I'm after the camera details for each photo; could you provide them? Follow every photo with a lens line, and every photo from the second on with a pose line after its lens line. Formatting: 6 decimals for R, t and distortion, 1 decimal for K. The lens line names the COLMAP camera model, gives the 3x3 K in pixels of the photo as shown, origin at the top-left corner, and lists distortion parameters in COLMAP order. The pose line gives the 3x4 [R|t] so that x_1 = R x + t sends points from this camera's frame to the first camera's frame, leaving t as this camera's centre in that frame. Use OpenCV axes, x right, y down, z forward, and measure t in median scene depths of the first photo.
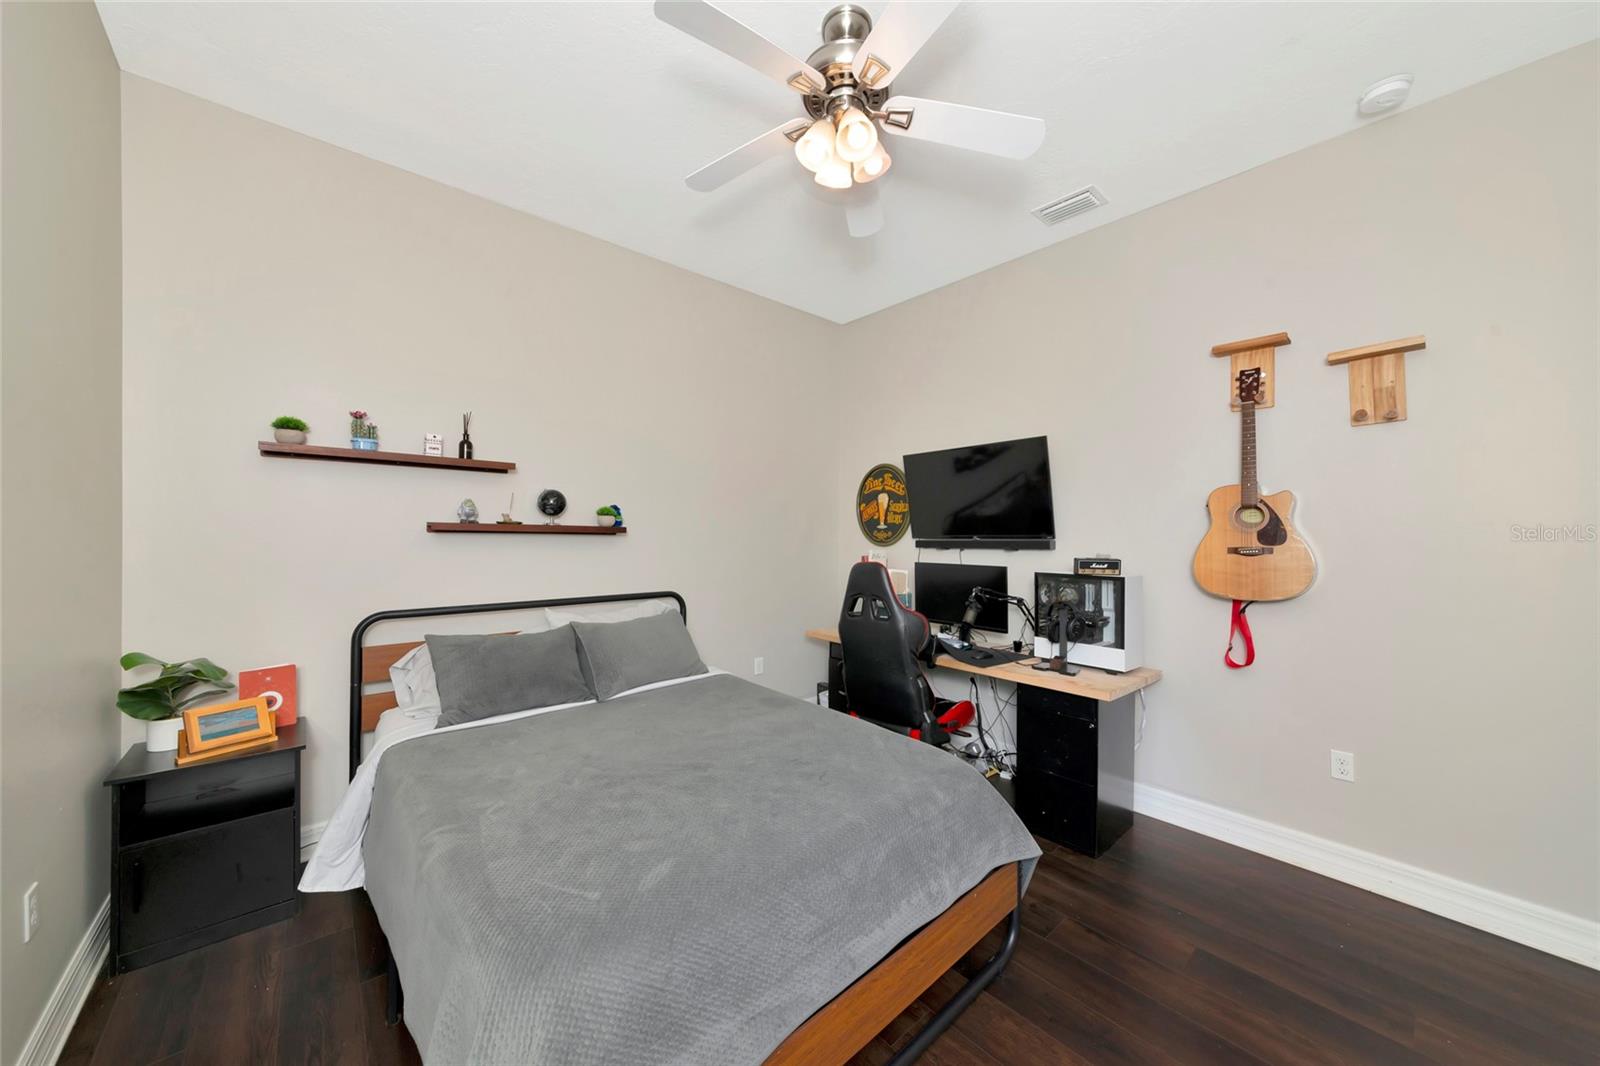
lens RADIAL K [[552.9, 0, 800.0], [0, 552.9, 533.0], [0, 0, 1]] dist [0.000056, 0.000030]
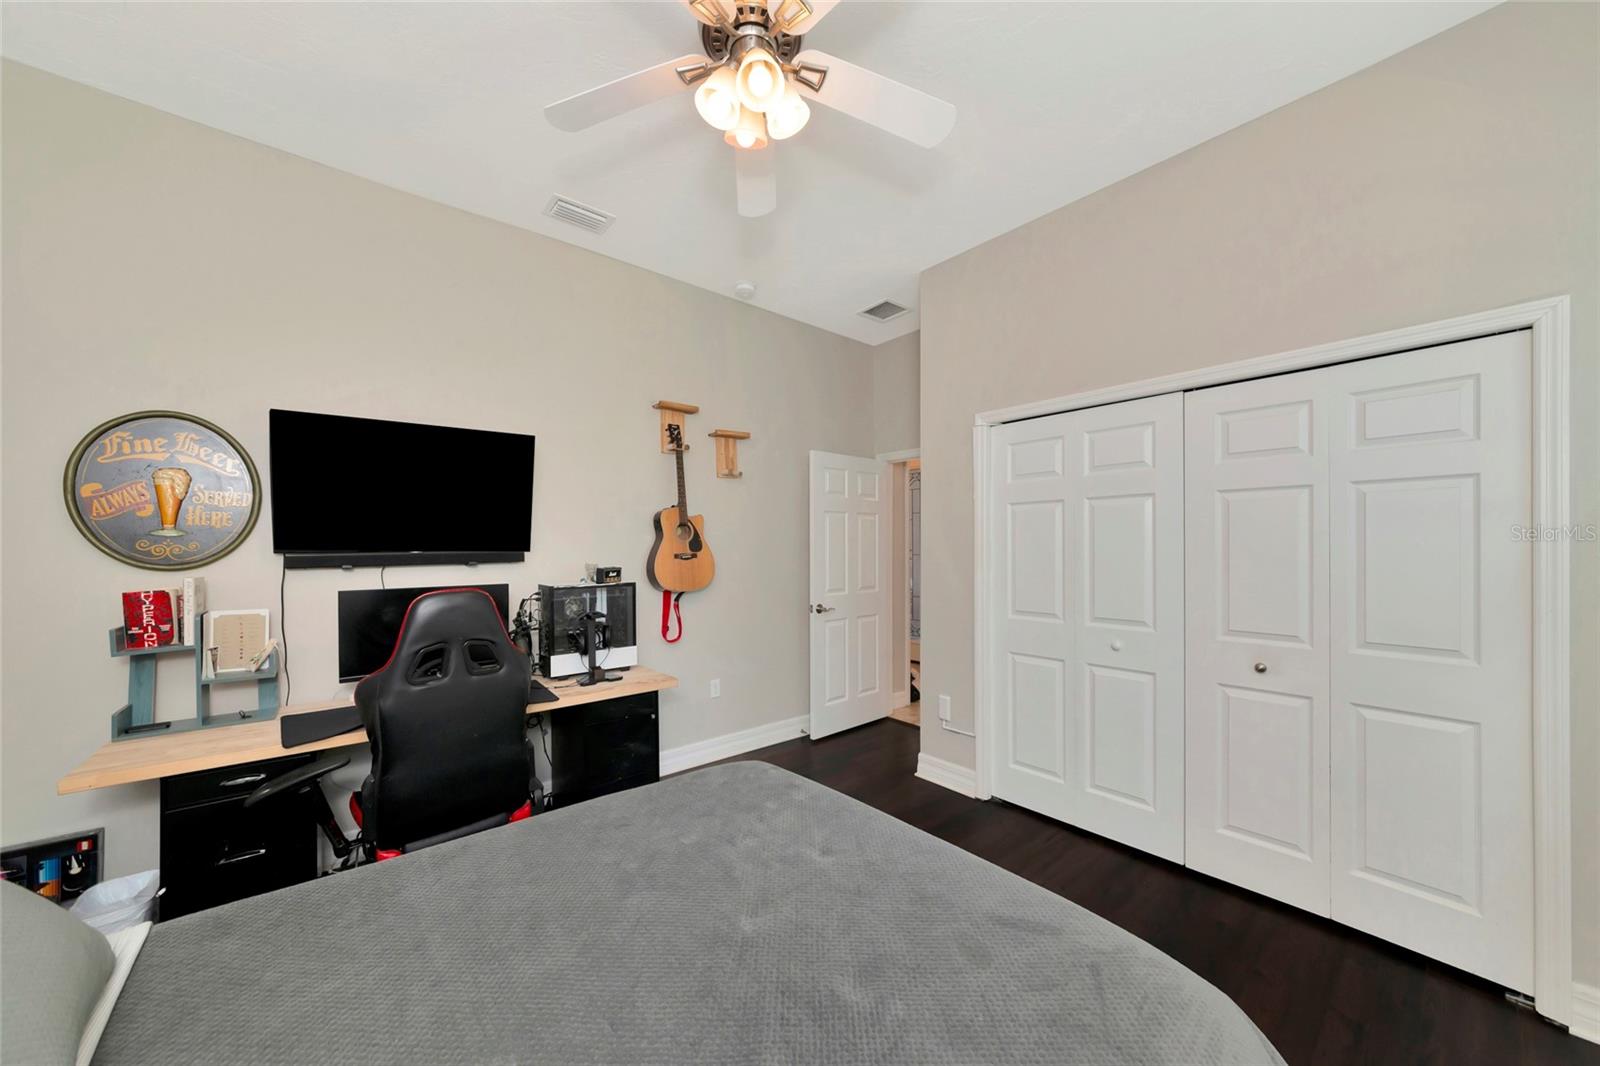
lens RADIAL K [[569.8, 0, 794.2], [0, 569.8, 545.0], [0, 0, 1]] dist [0.001596, 0.000080]
pose [[0.030626, -0.007430, 0.999503, -0.551869], [0.000957, 0.999972, 0.007404, -0.005405], [-0.999530, 0.000730, 0.030632, 0.606444]]
